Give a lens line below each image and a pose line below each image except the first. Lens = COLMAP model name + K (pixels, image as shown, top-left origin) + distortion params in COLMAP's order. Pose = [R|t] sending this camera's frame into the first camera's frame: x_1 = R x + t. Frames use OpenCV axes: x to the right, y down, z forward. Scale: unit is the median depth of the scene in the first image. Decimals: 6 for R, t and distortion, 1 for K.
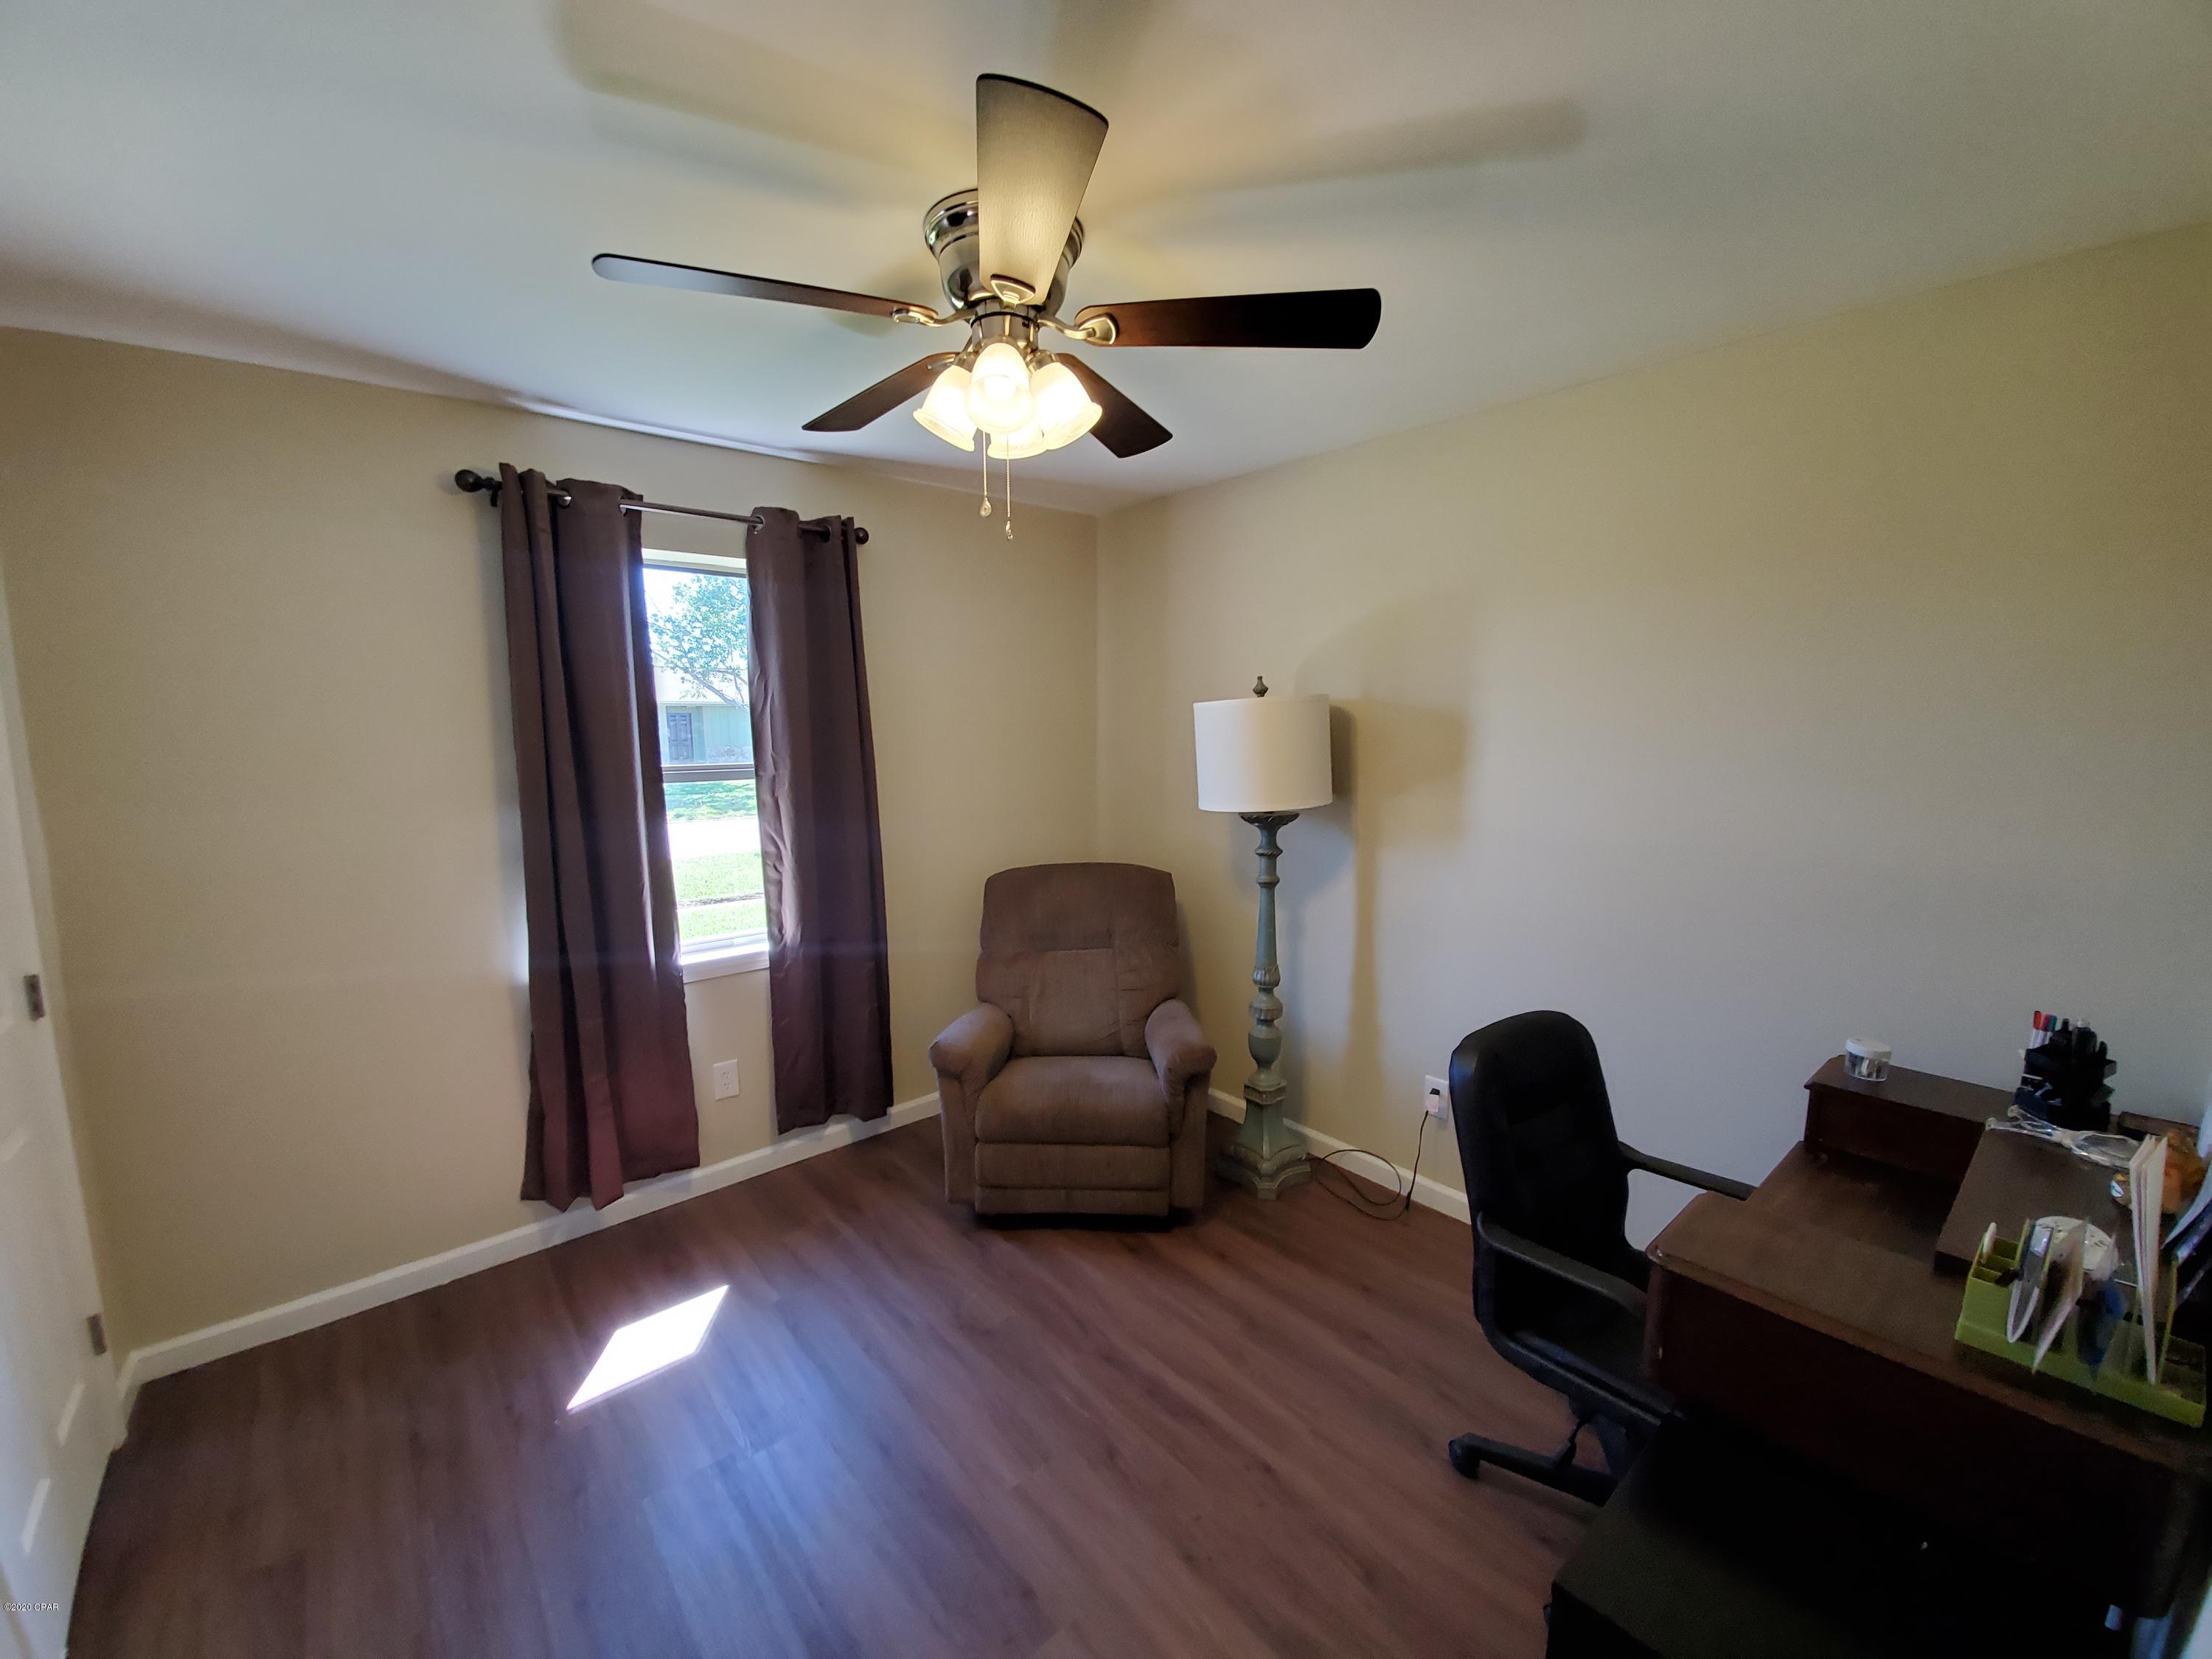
lens RADIAL K [[879.4, 0, 1108.5], [0, 879.4, 837.3], [0, 0, 1]] dist [0.001950, -0.010915]
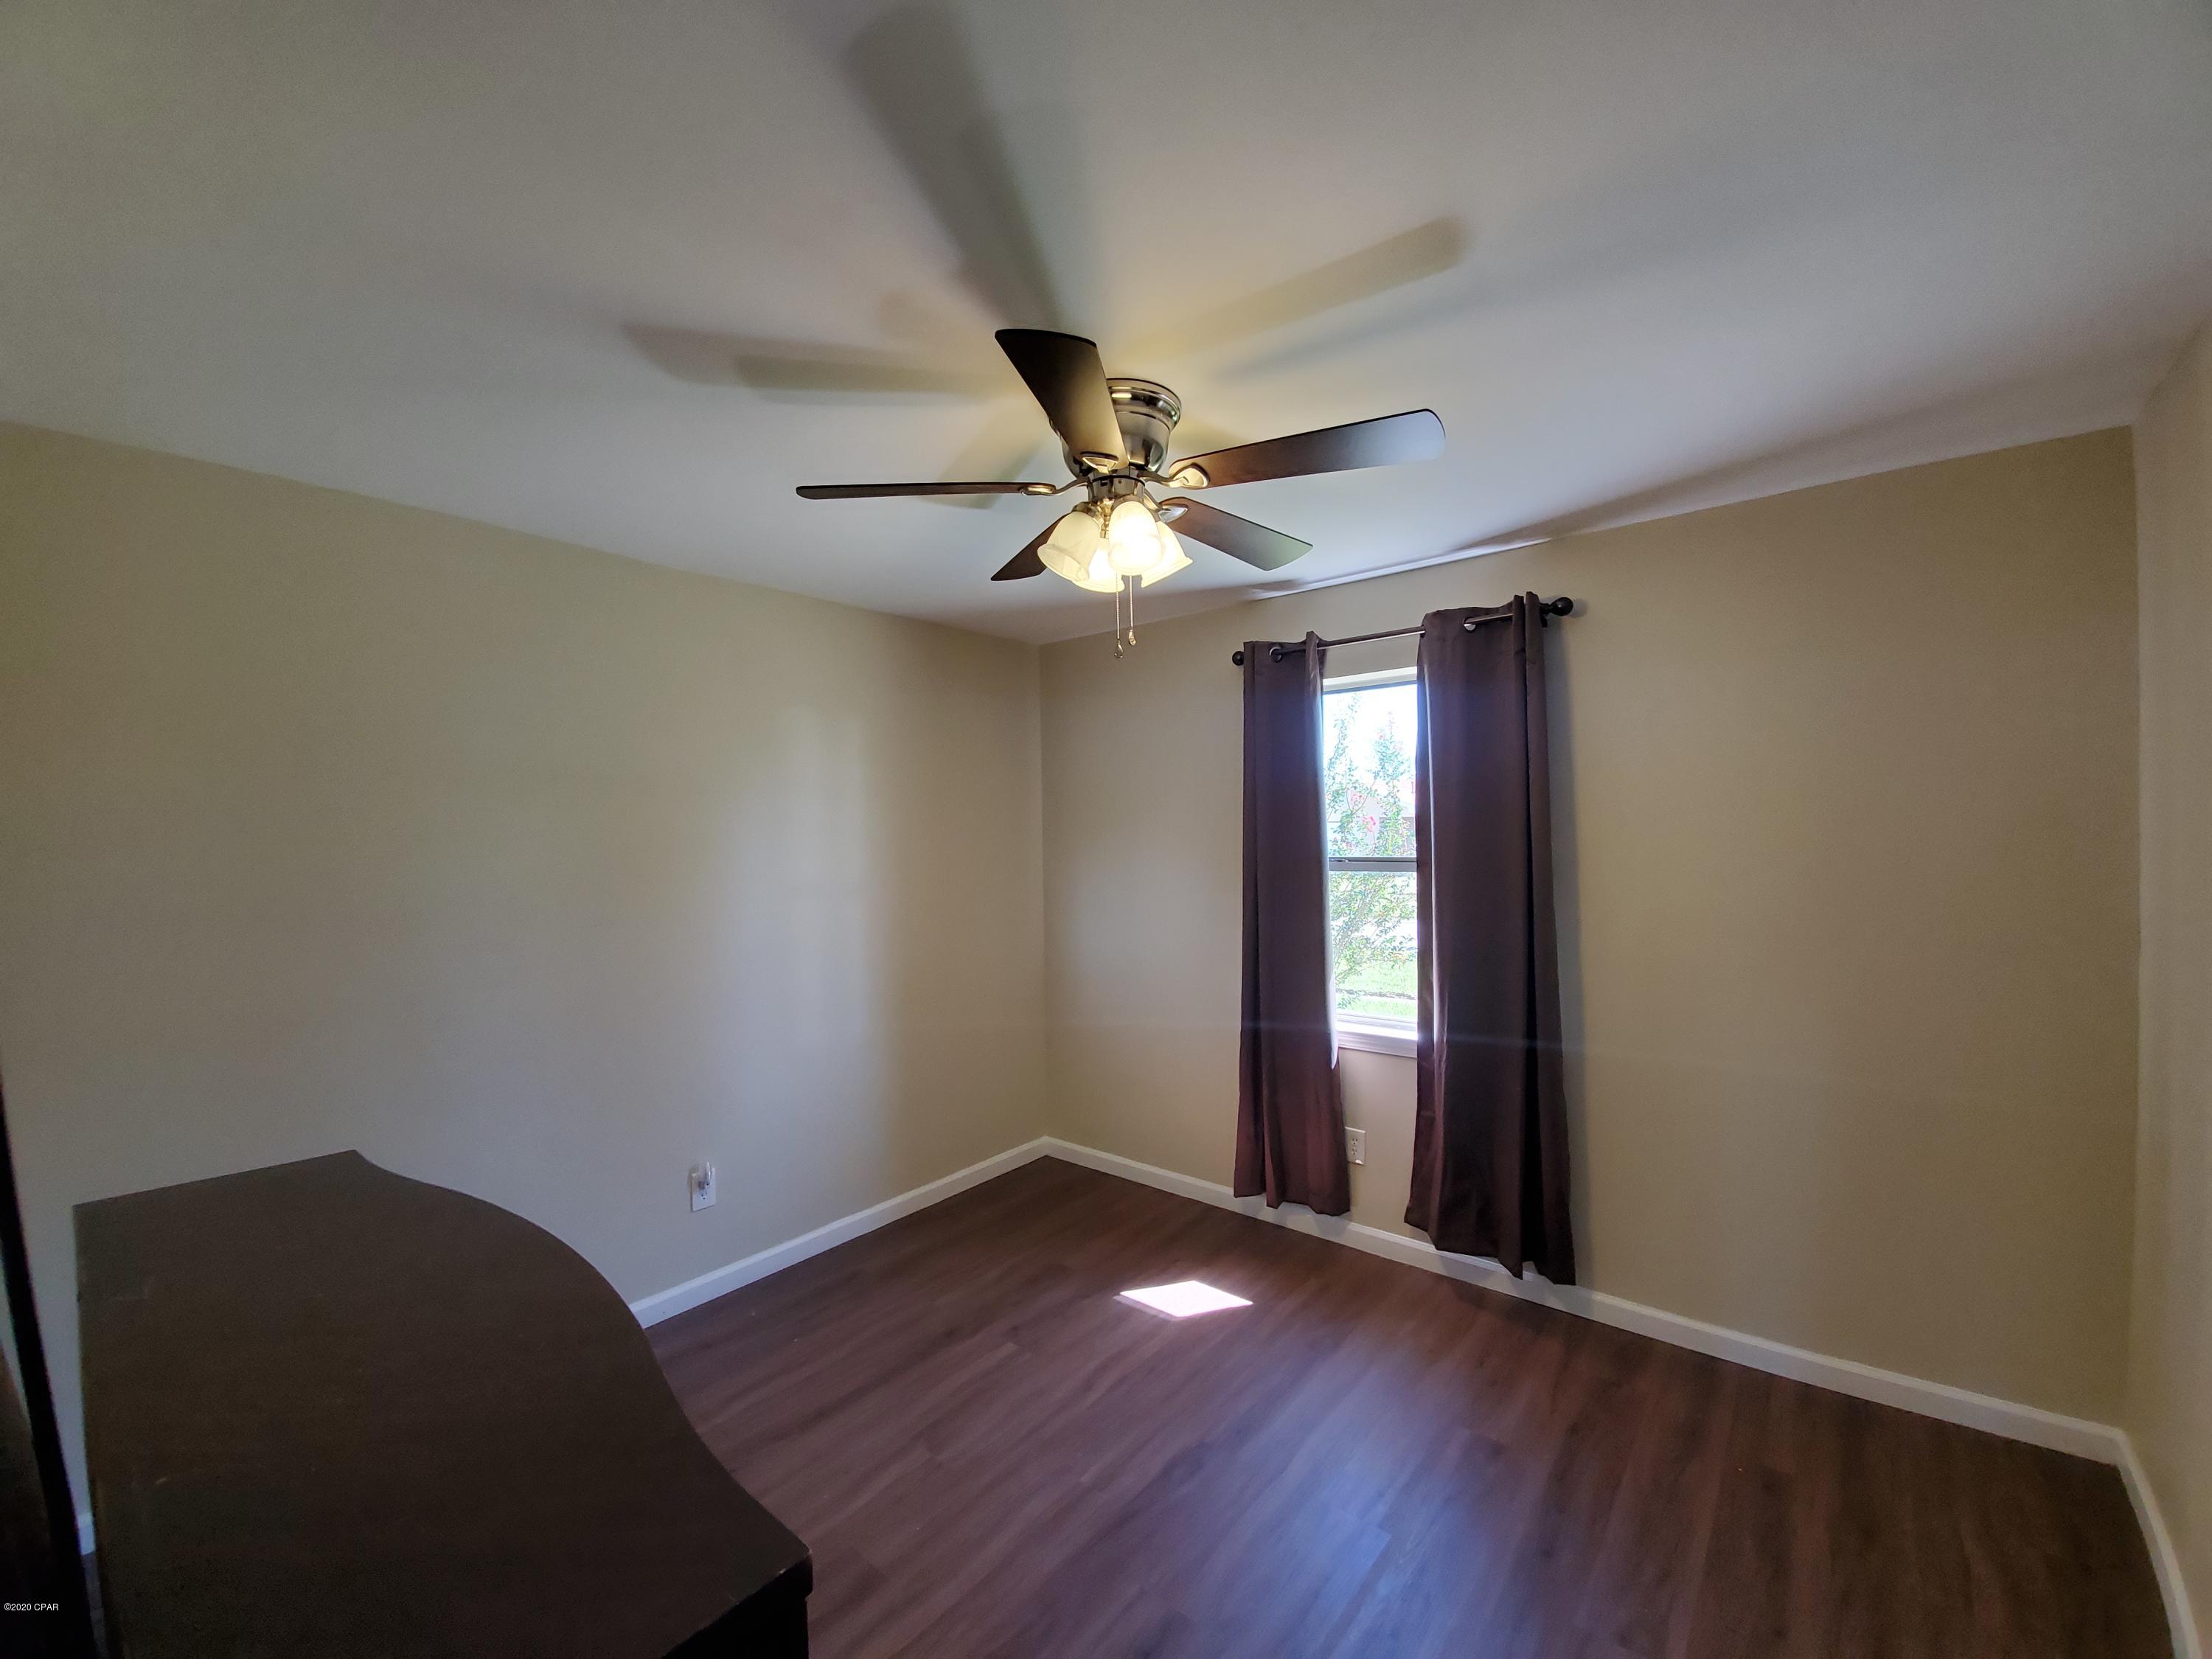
lens RADIAL K [[879.4, 0, 1102.6], [0, 879.4, 823.4], [0, 0, 1]] dist [0.001950, -0.010915]
pose [[0.150491, 0.000046, -0.988611, 0.575498], [-0.111687, 0.993599, -0.016955, -0.064194], [0.982282, 0.112967, 0.149532, 0.477485]]
